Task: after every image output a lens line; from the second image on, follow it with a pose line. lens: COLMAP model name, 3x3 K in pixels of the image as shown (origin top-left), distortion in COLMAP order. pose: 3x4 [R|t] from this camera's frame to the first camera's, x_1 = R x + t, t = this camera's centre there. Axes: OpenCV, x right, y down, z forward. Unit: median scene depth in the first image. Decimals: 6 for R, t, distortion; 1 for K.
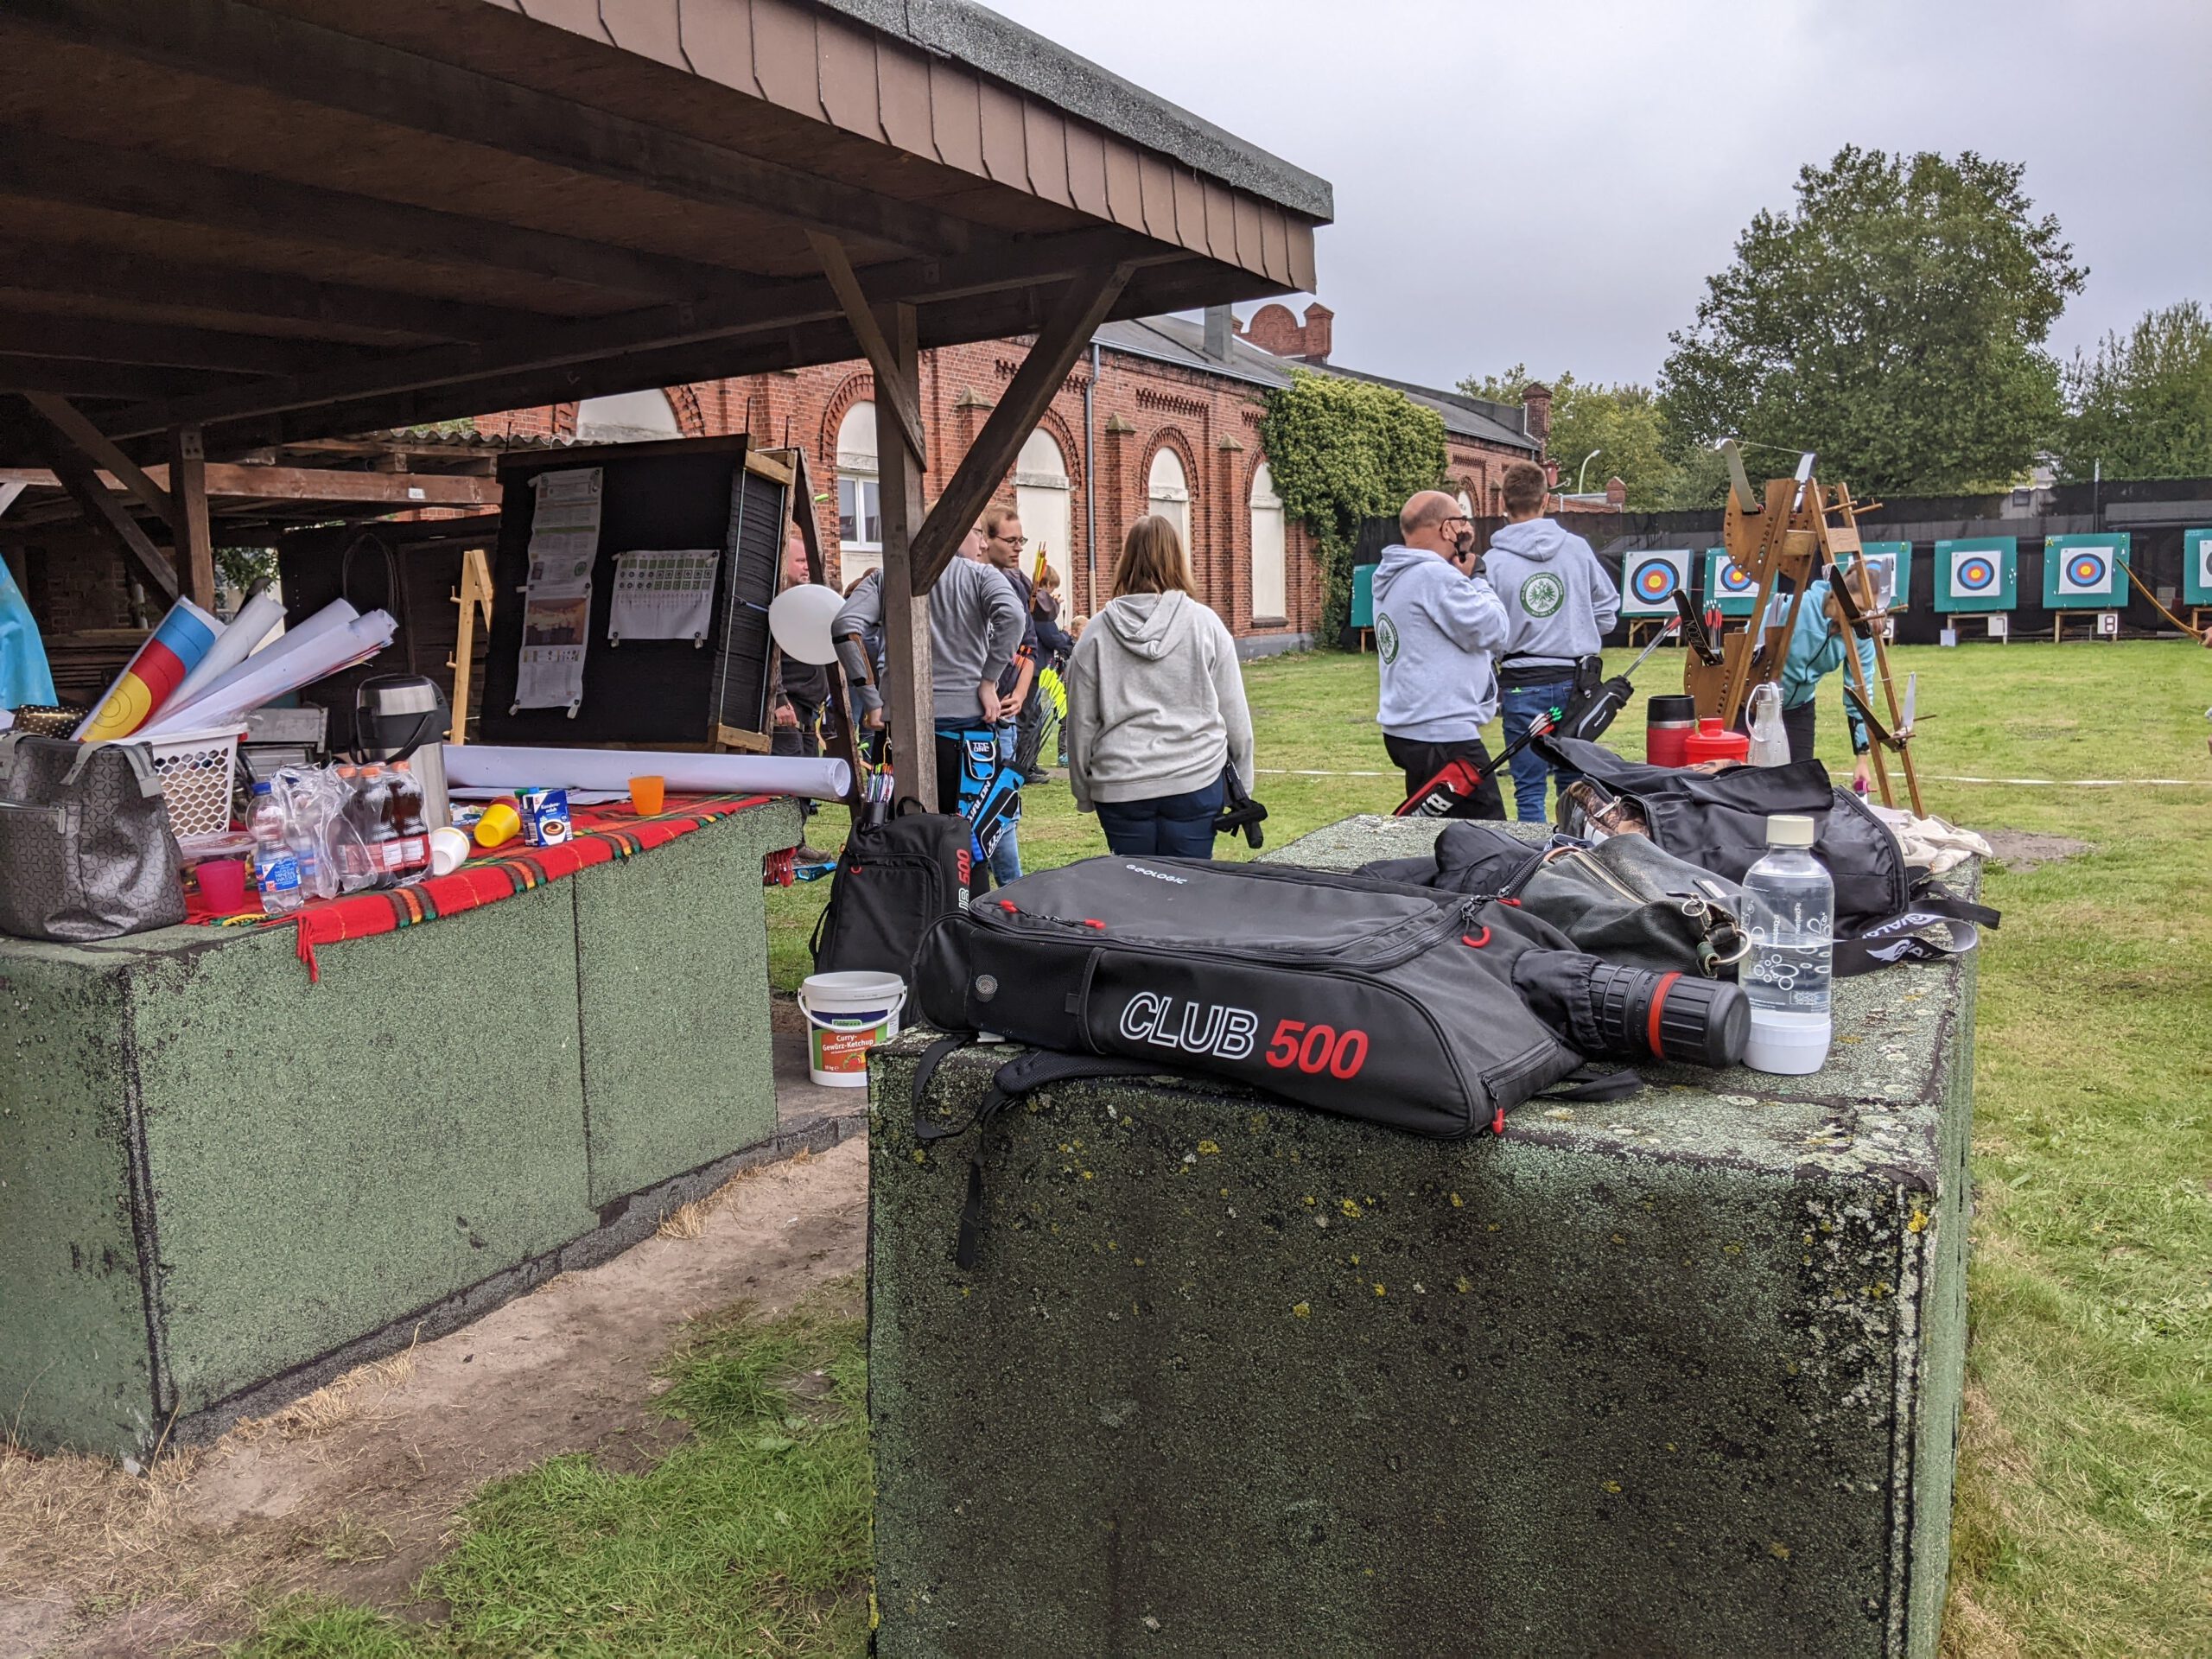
lens RADIAL K [[1855.3, 0, 1115.8], [0, 1855.3, 938.5], [0, 0, 1]] dist [0.076376, -0.112702]
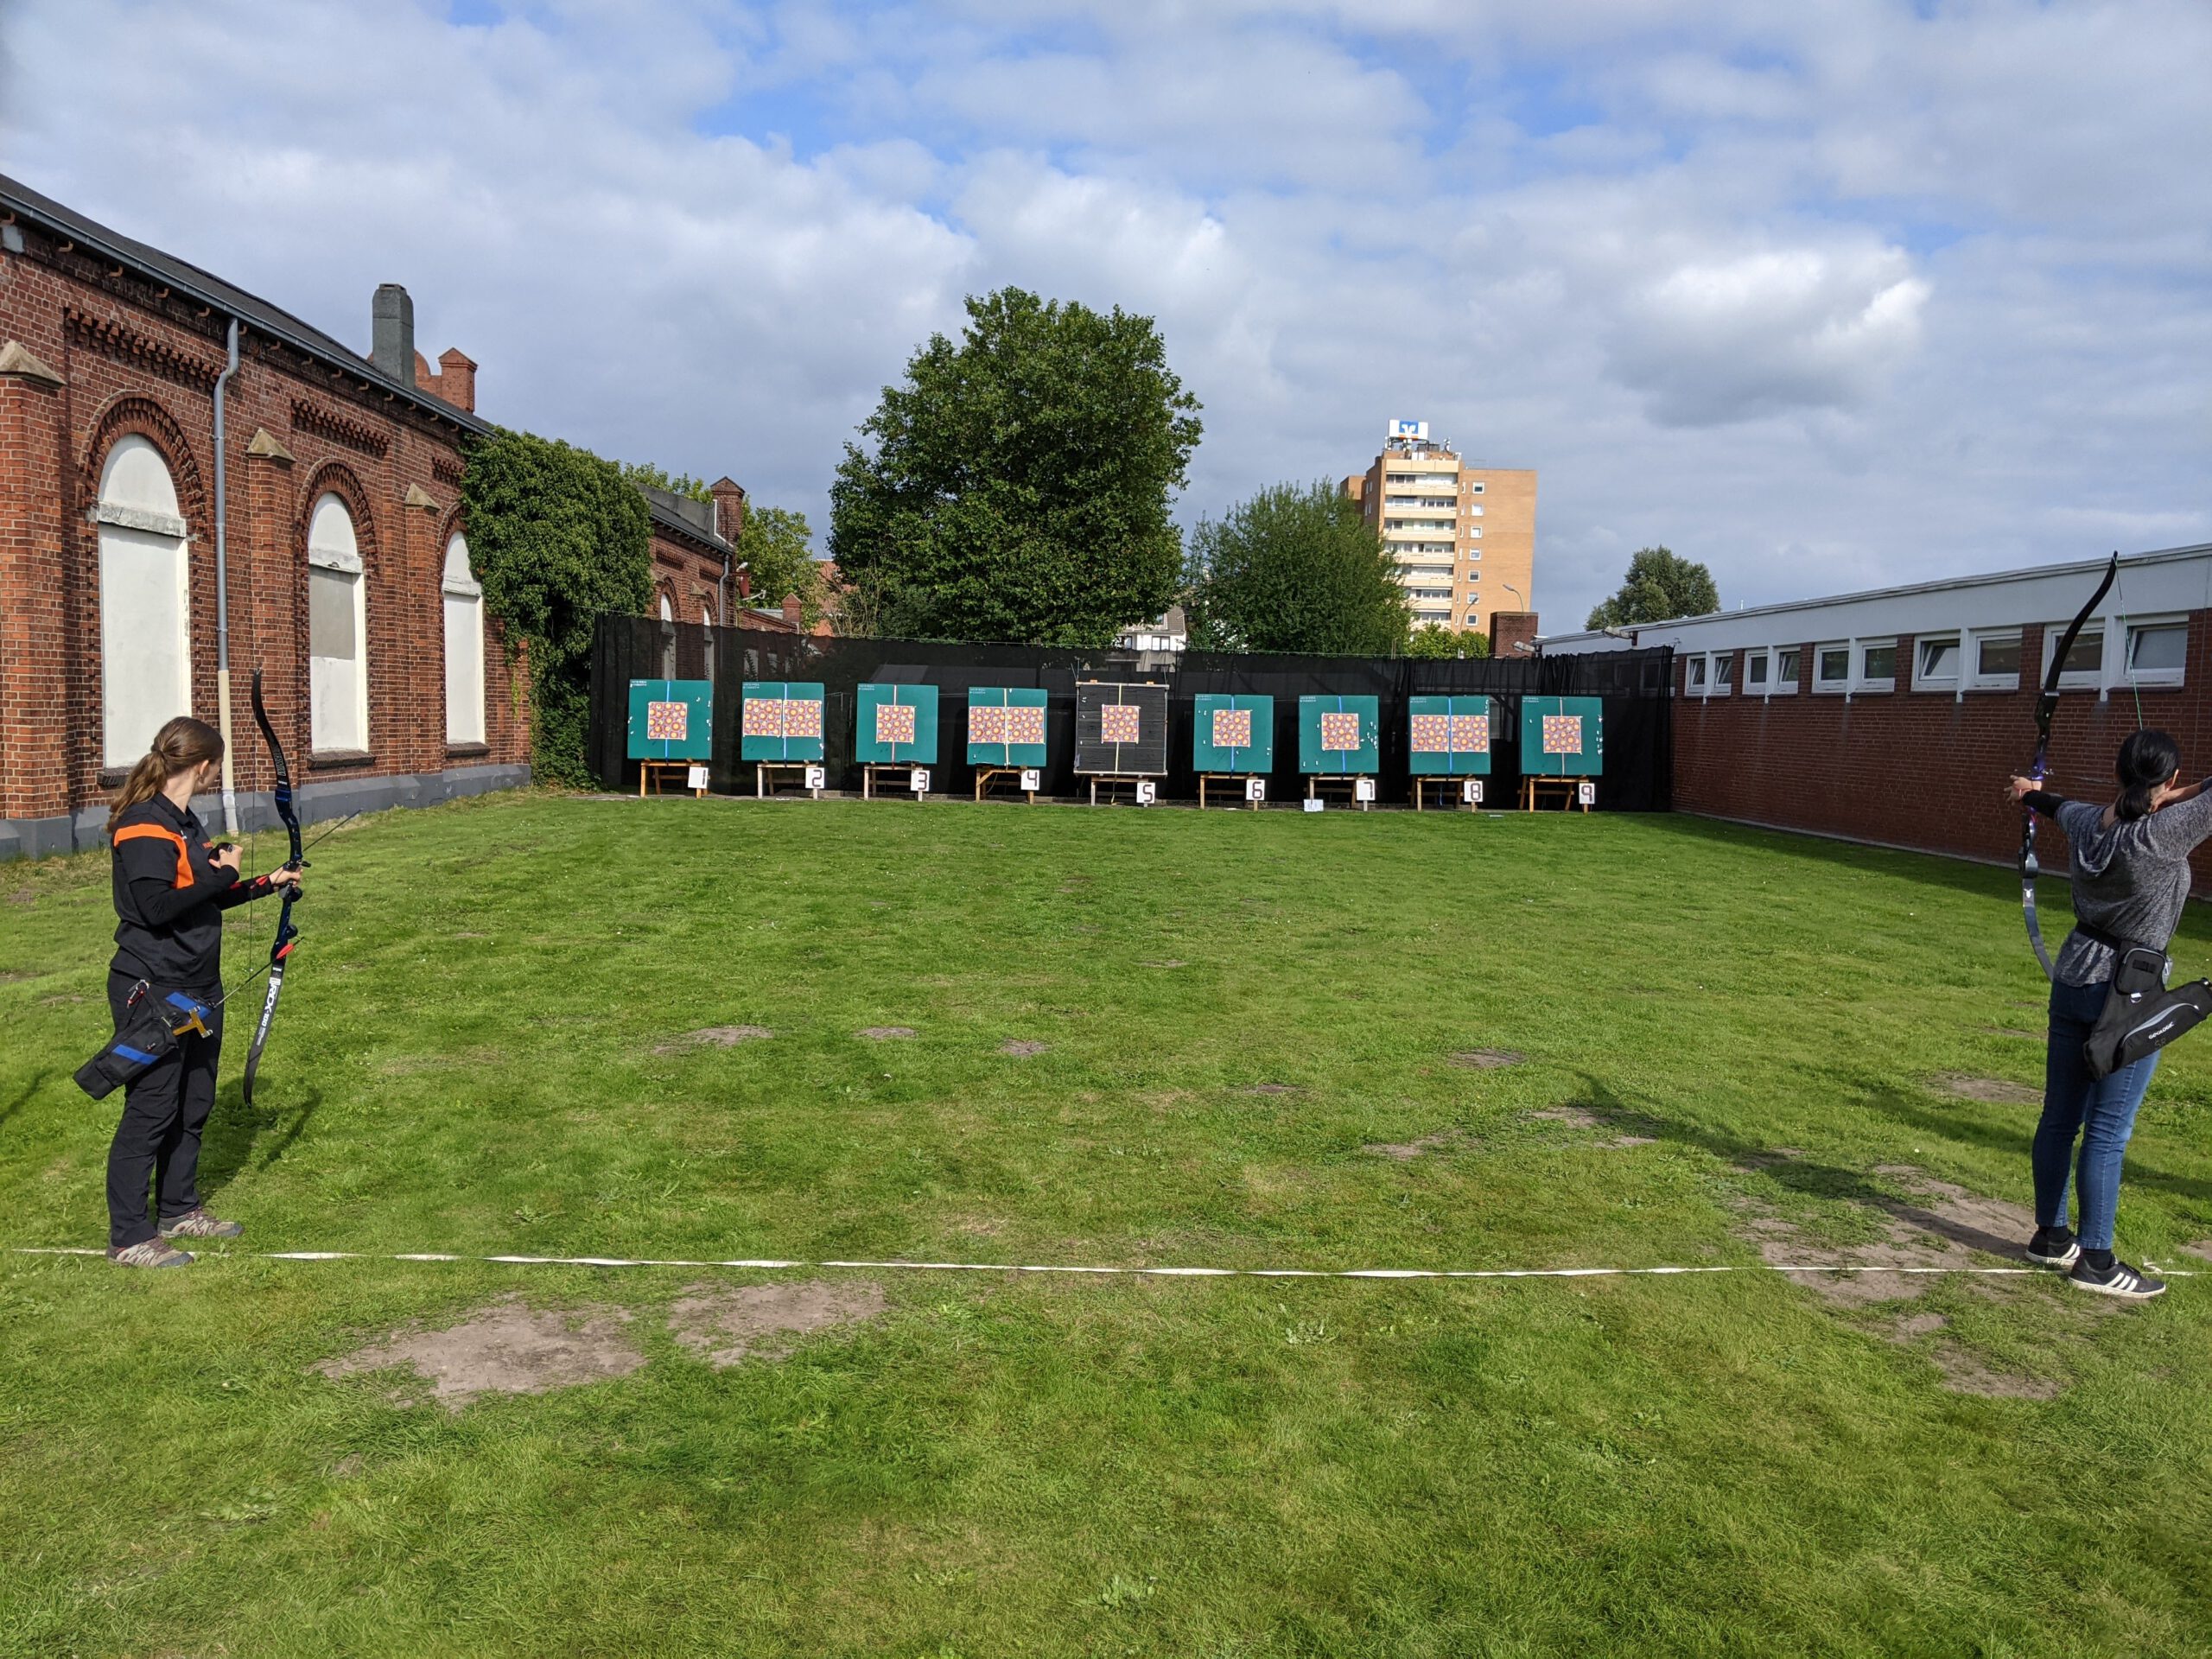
lens RADIAL K [[1855.3, 0, 1152.1], [0, 1855.3, 872.5], [0, 0, 1]] dist [0.076376, -0.112702]
pose [[0.869979, -0.001204, 0.493088, -0.046725], [0.048212, 0.995413, -0.082632, -0.055802], [-0.490727, 0.095661, 0.866046, 0.273670]]
